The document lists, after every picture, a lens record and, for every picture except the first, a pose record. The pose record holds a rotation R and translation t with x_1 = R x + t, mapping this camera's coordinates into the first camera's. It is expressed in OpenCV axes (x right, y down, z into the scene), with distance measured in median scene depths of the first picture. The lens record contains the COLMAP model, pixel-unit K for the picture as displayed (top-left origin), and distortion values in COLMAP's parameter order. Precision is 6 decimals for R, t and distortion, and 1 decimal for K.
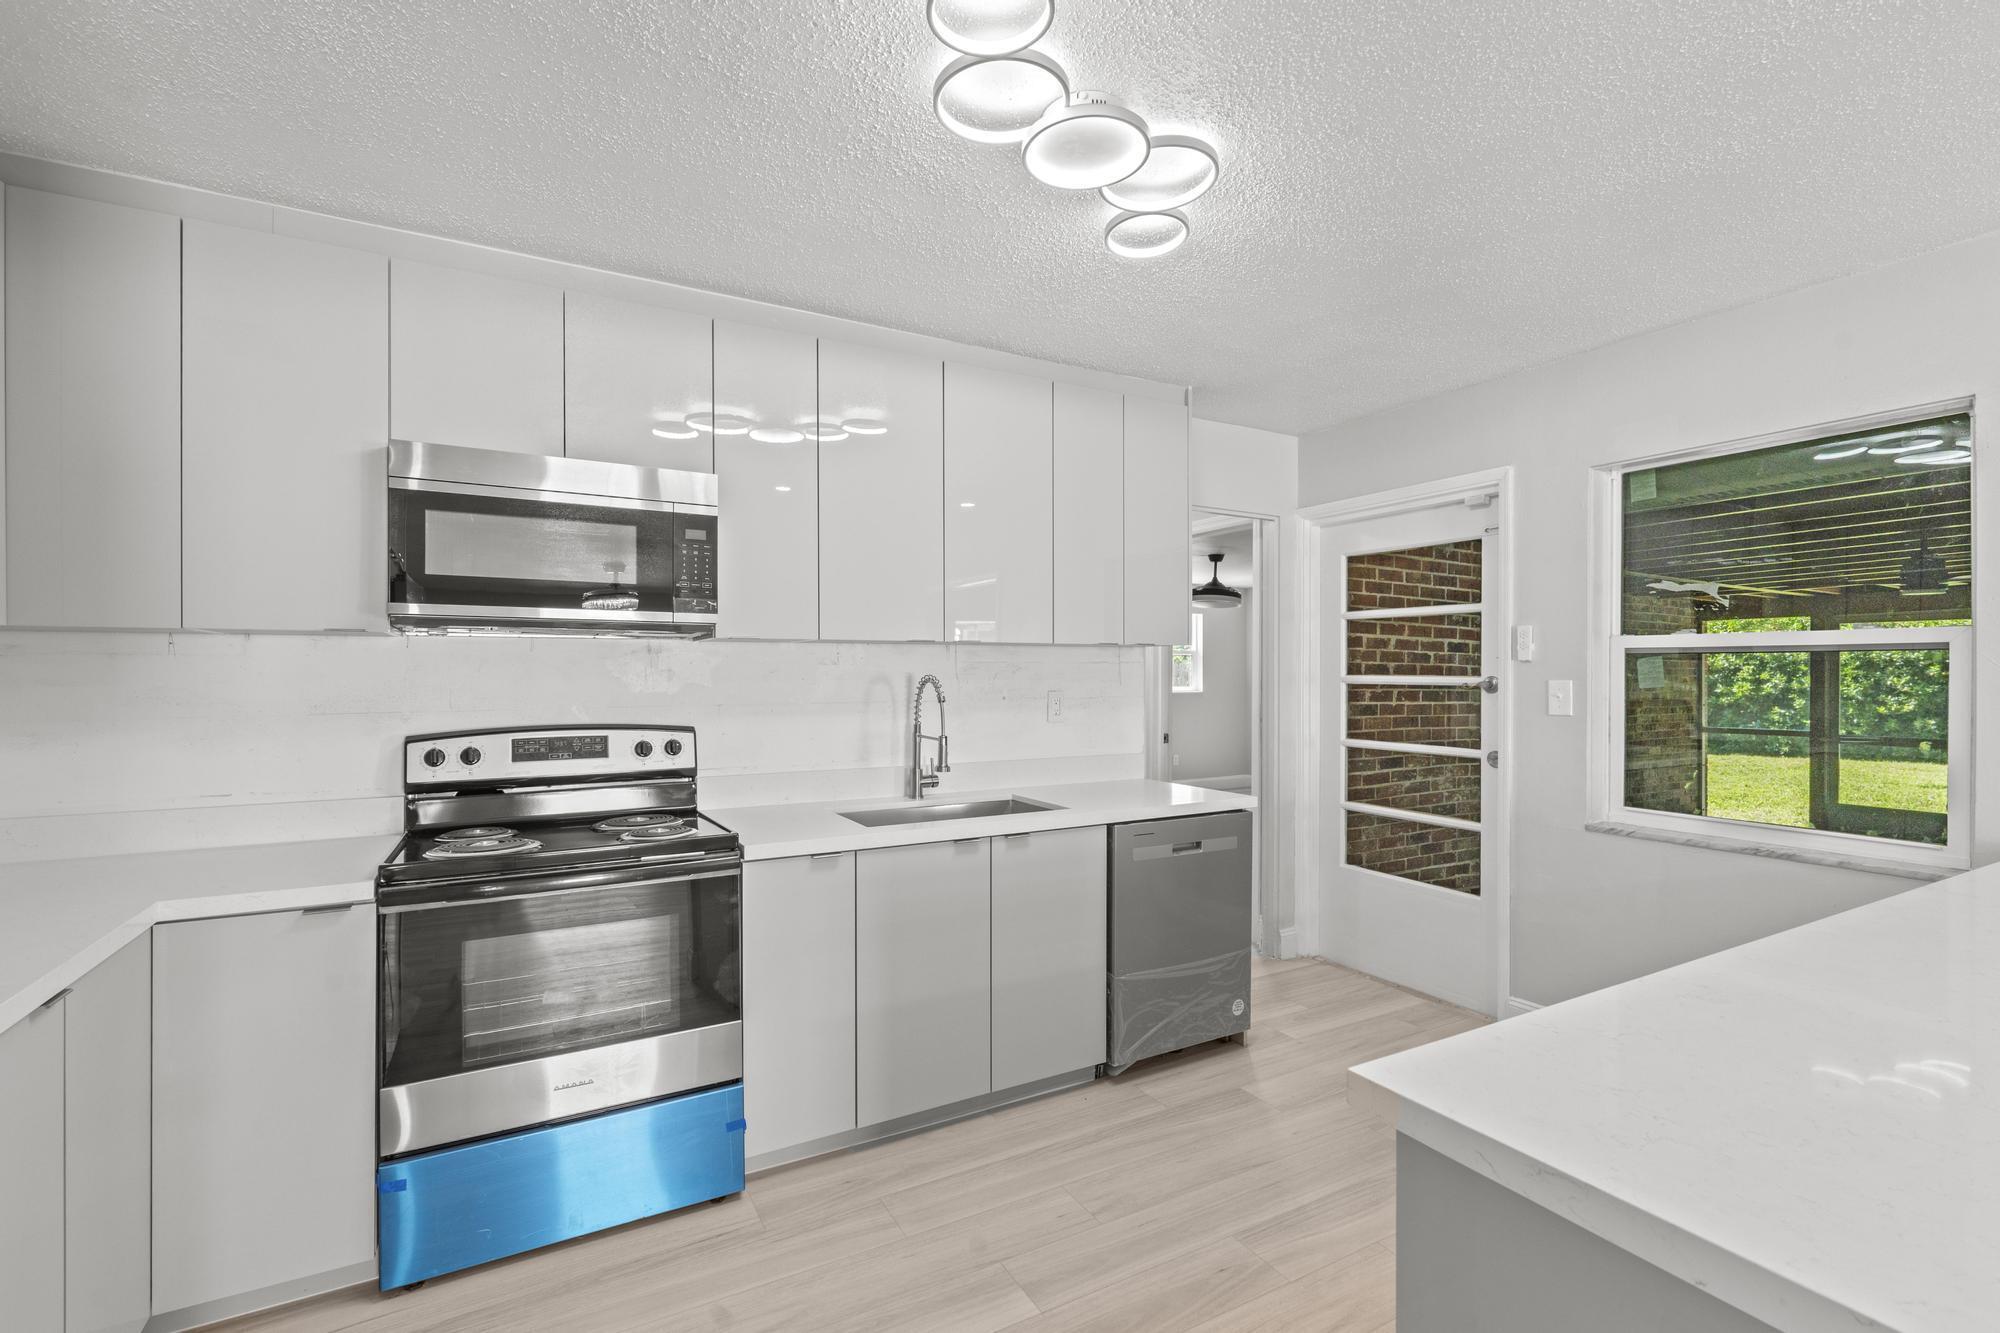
lens RADIAL K [[875.2, 0, 996.8], [0, 875.2, 668.3], [0, 0, 1]] dist [-0.001210, -0.000038]
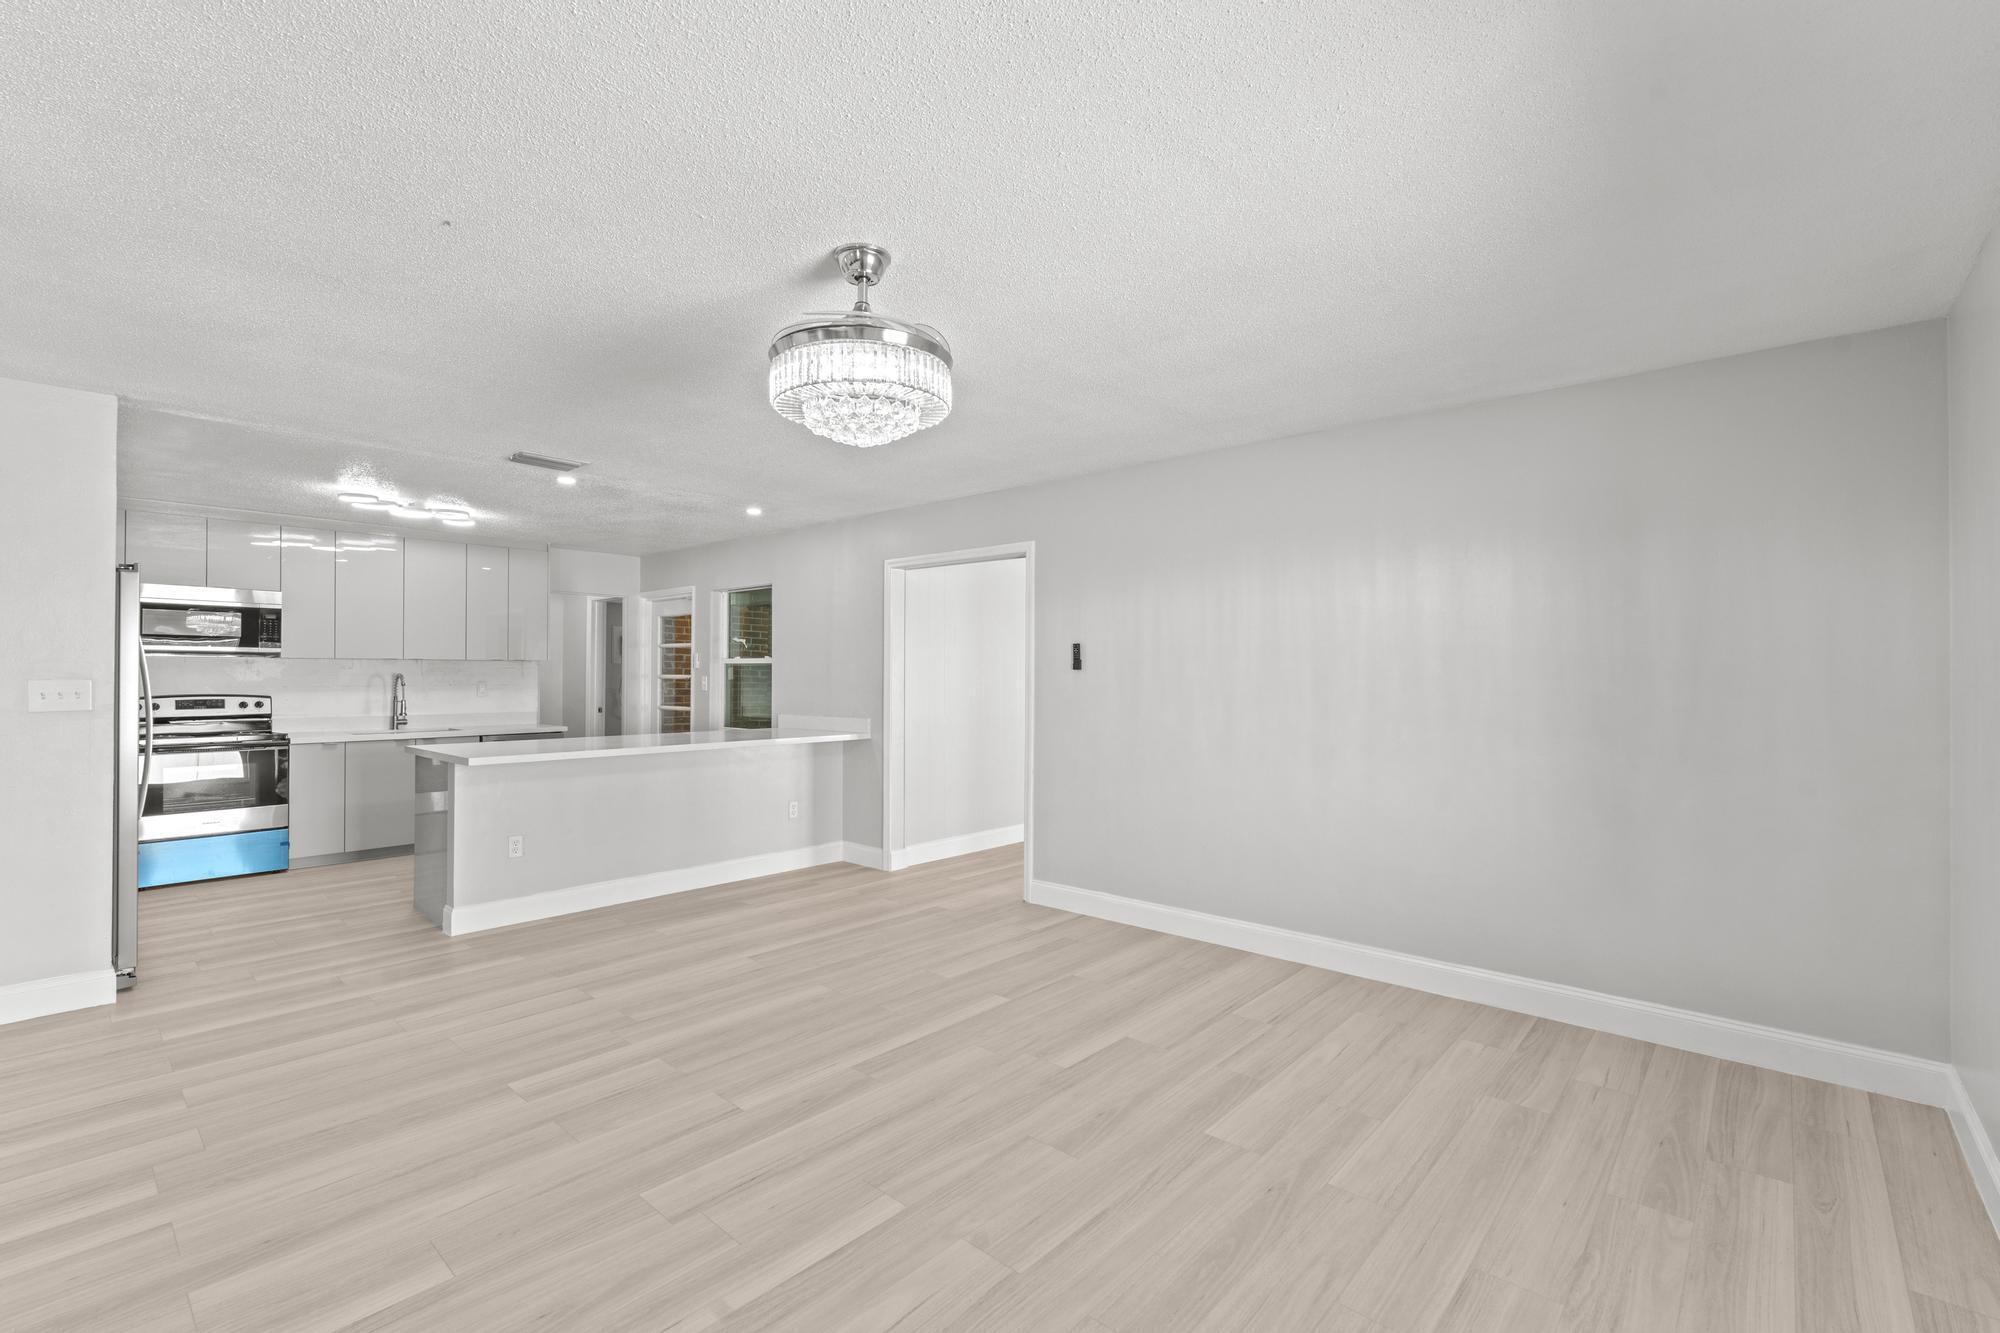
lens RADIAL K [[875.2, 0, 996.8], [0, 875.2, 668.3], [0, 0, 1]] dist [-0.001210, -0.000038]
pose [[0.946304, 0.004725, 0.323245, 0.700307], [-0.003761, 0.999986, -0.003607, -0.003855], [-0.323257, 0.002197, 0.946308, -1.749797]]
